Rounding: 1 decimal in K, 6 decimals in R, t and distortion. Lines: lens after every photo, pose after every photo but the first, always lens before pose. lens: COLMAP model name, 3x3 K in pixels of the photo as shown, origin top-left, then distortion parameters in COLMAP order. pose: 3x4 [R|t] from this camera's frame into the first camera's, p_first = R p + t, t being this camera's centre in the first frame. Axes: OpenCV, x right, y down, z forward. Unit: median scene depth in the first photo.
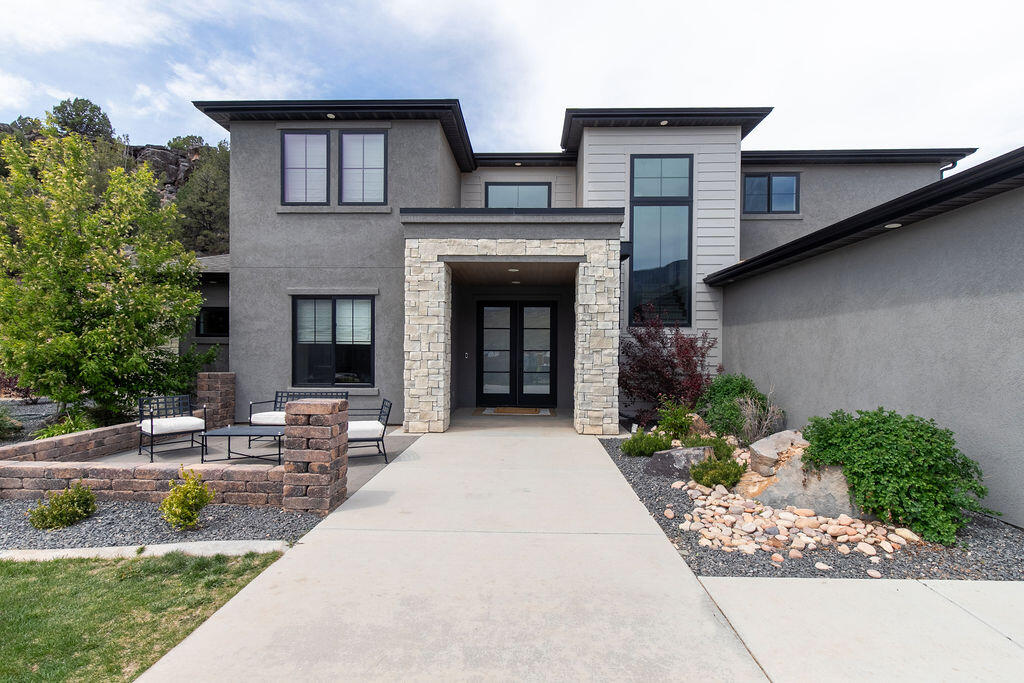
lens RADIAL K [[484.9, 0, 513.8], [0, 484.9, 347.8], [0, 0, 1]] dist [0.009857, -0.000024]
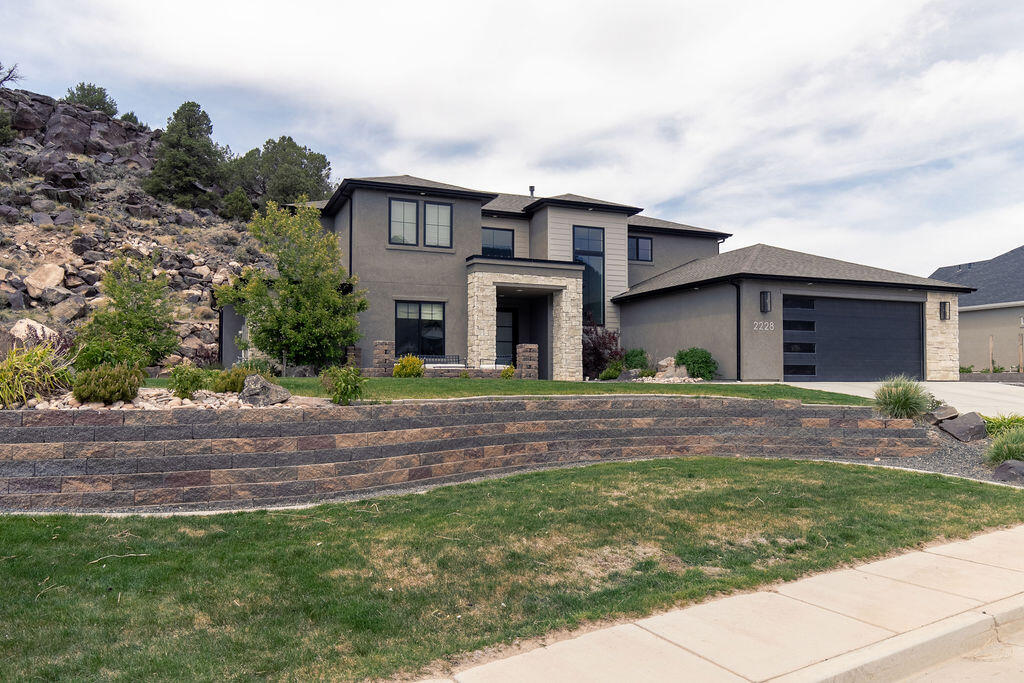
lens RADIAL K [[776.1, 0, 544.0], [0, 776.1, 343.8], [0, 0, 1]] dist [-0.001156, -0.000091]
pose [[0.895998, 0.015510, 0.443788, -1.154063], [0.004489, 0.999022, -0.043978, 0.151170], [-0.444036, 0.041396, 0.895052, -1.507391]]
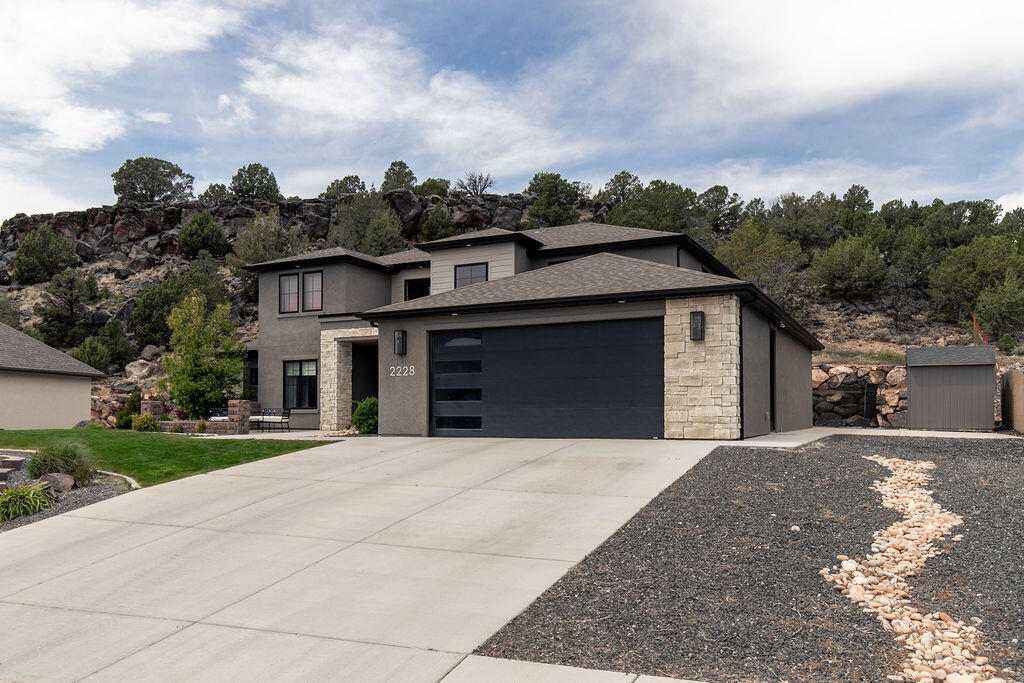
lens RADIAL K [[795.8, 0, 515.8], [0, 795.8, 389.9], [0, 0, 1]] dist [0.000276, 0.002162]
pose [[0.905373, -0.021867, -0.424053, 1.689266], [0.009787, 0.999482, -0.030645, 0.110041], [0.424504, 0.023595, 0.905119, -1.432077]]
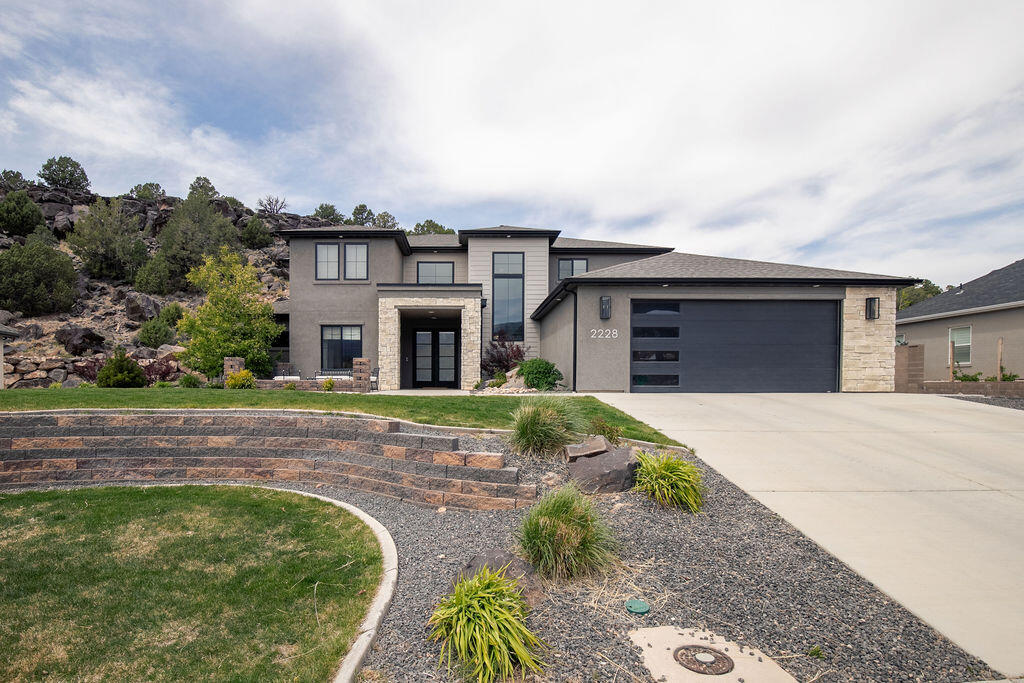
lens RADIAL K [[519.8, 0, 462.9], [0, 519.8, 387.7], [0, 0, 1]] dist [-0.031879, 0.001001]
pose [[0.999629, -0.003788, 0.026978, 0.071920], [0.003610, 0.999971, 0.006635, 0.140022], [-0.027002, -0.006535, 0.999614, -1.161943]]
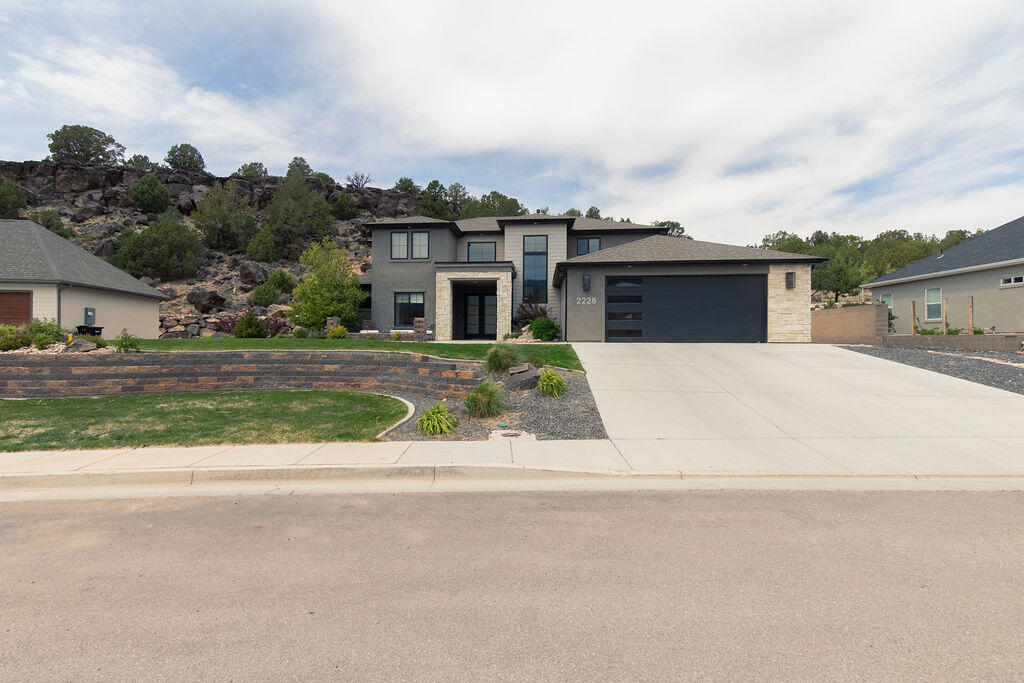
lens RADIAL K [[506.2, 0, 487.1], [0, 506.2, 324.9], [0, 0, 1]] dist [0.013360, -0.001114]
pose [[0.997219, -0.003596, -0.074443, 0.271355], [0.001764, 0.999694, -0.024668, 0.144732], [0.074509, 0.024468, 0.996920, -1.781672]]
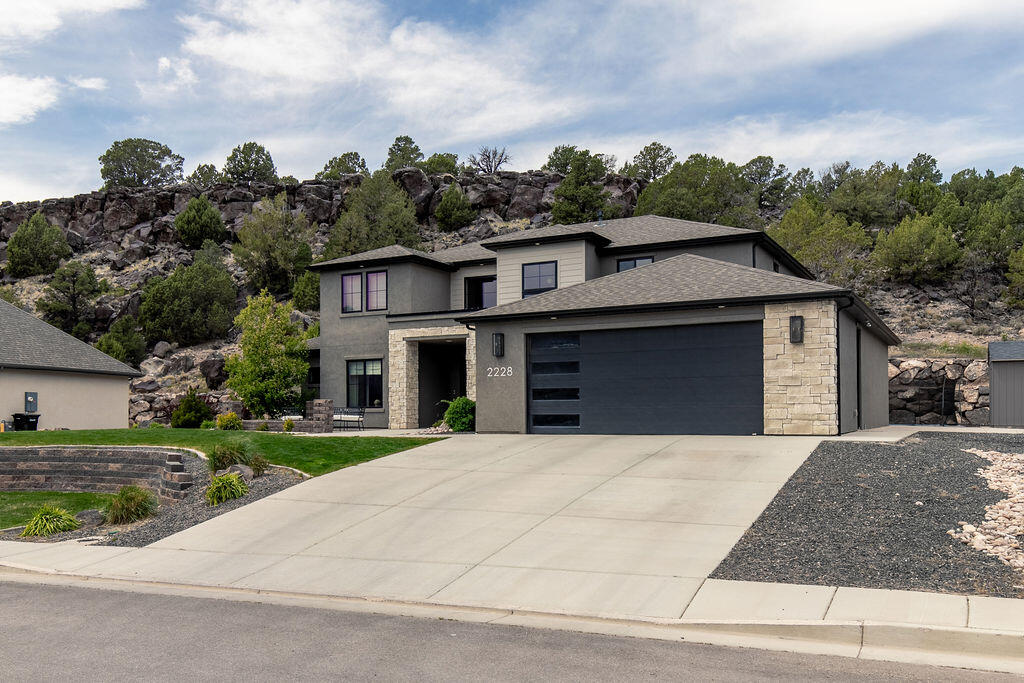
lens RADIAL K [[916.3, 0, 448.4], [0, 916.3, 393.9], [0, 0, 1]] dist [-0.003054, 0.006415]
pose [[0.875905, -0.021886, -0.481987, 1.630651], [0.013071, 0.999680, -0.021640, 0.107465], [0.482307, 0.012655, 0.875911, -1.962866]]
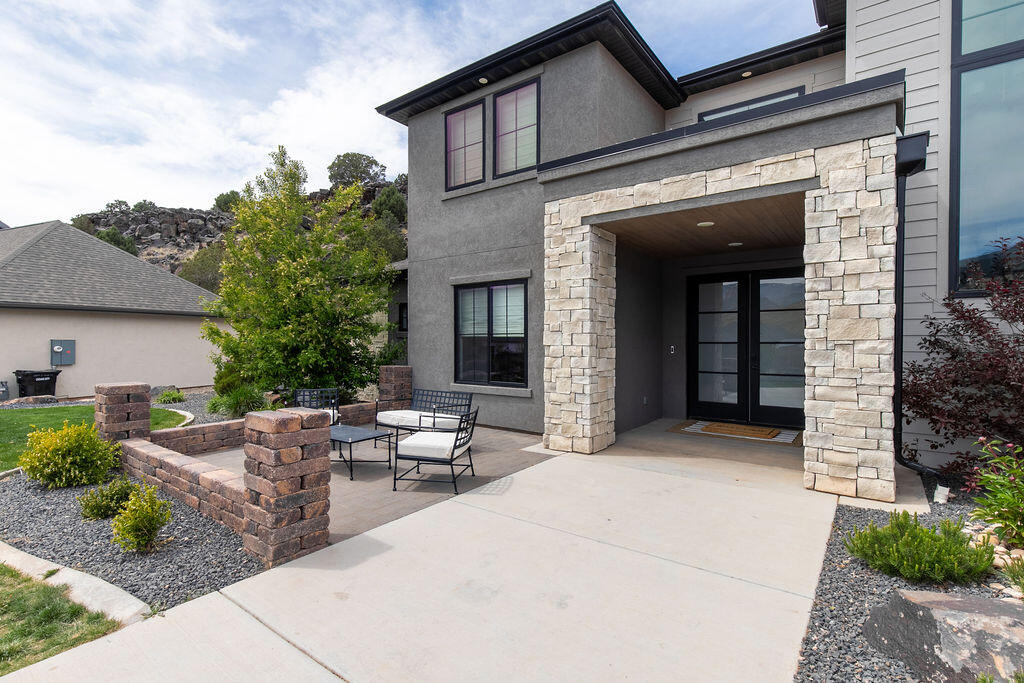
lens RADIAL K [[486.6, 0, 499.9], [0, 486.6, 339.7], [0, 0, 1]] dist [0.009473, -0.000119]
pose [[0.811249, -0.007837, -0.584649, 0.164690], [0.008694, 0.999961, -0.001341, -0.001334], [0.584636, -0.003995, 0.811286, 0.288898]]
